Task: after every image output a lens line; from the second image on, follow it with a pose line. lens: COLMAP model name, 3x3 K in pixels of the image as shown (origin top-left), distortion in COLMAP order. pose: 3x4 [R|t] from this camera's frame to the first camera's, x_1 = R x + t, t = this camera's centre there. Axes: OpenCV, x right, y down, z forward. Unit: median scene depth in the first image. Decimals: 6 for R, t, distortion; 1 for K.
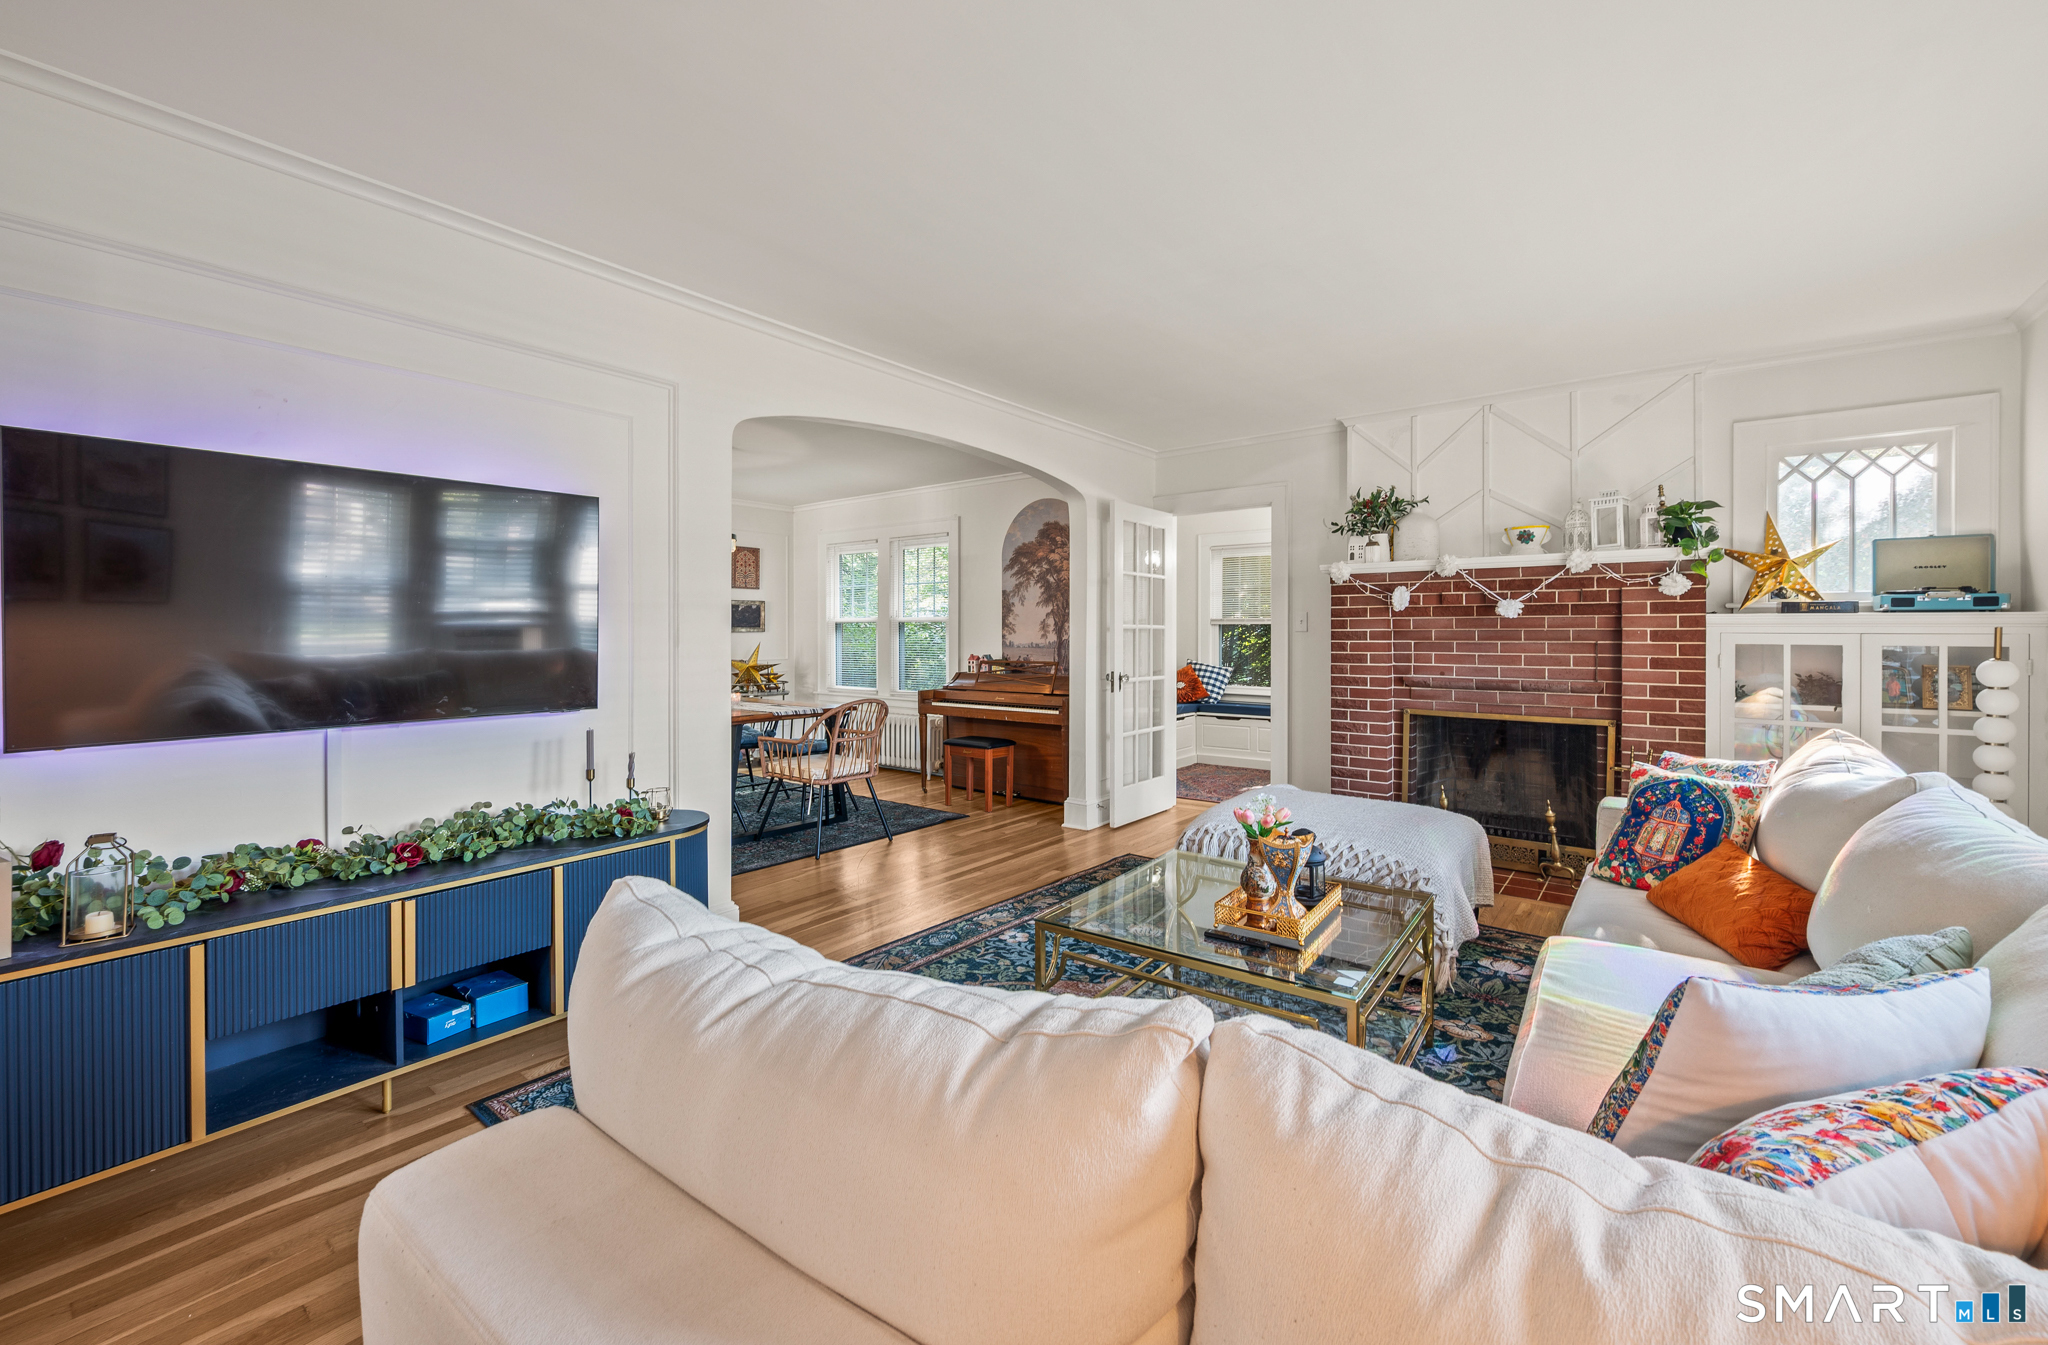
lens RADIAL K [[825.1, 0, 1071.8], [0, 825.1, 631.0], [0, 0, 1]] dist [-0.002121, 0.000850]
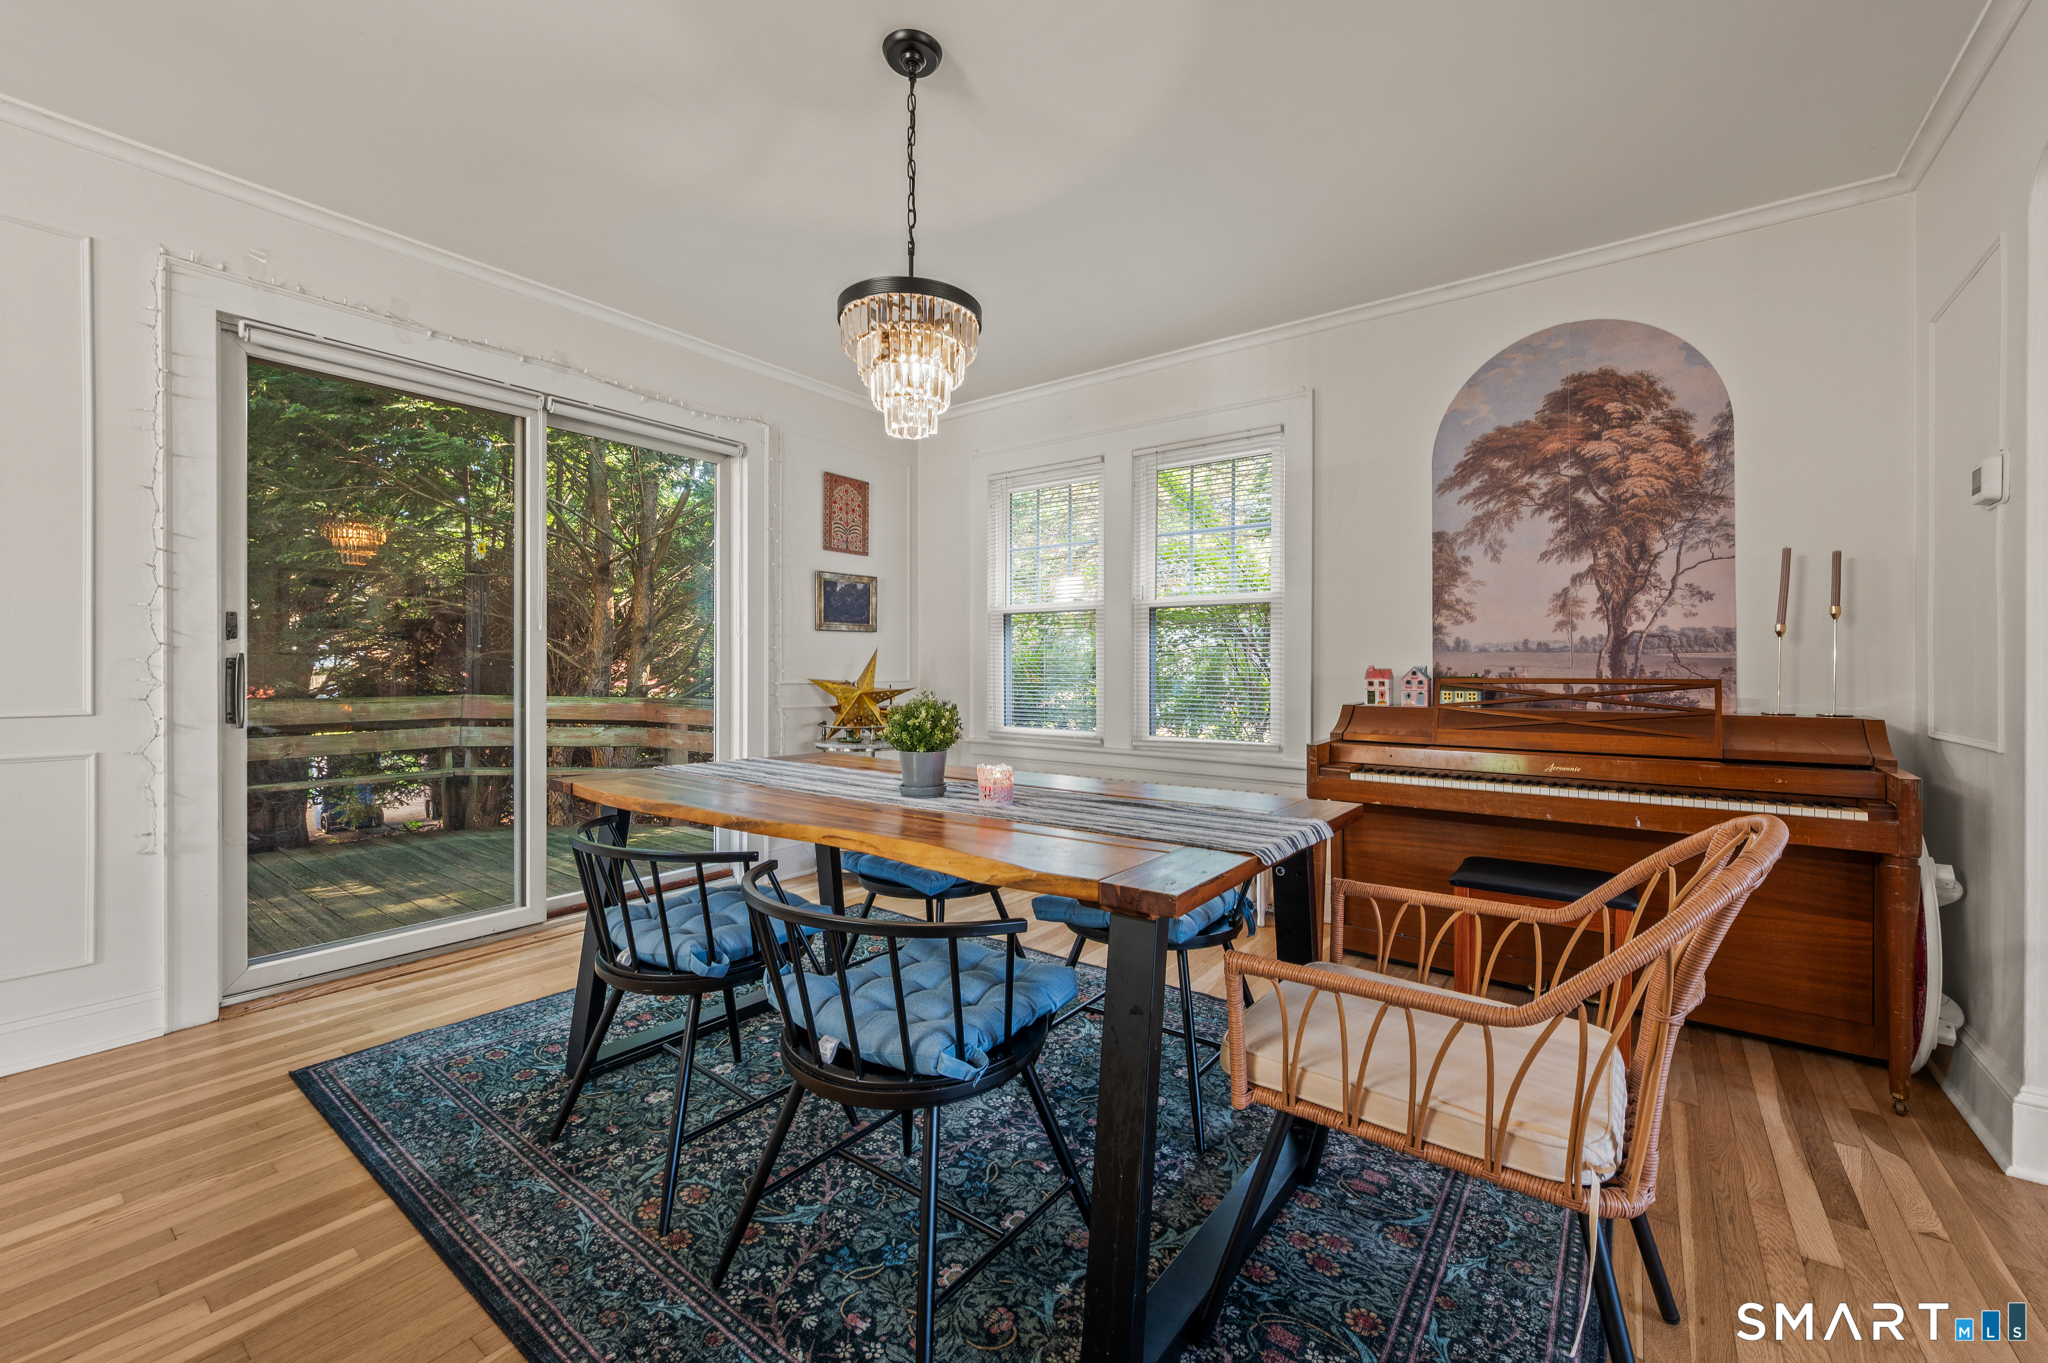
lens RADIAL K [[825.1, 0, 1039.2], [0, 825.1, 667.6], [0, 0, 1]] dist [-0.002121, 0.000850]
pose [[0.999989, 0.001828, -0.004301, -0.454580], [-0.001807, 0.999987, 0.004693, 0.039425], [0.004309, -0.004685, 0.999980, 0.770645]]
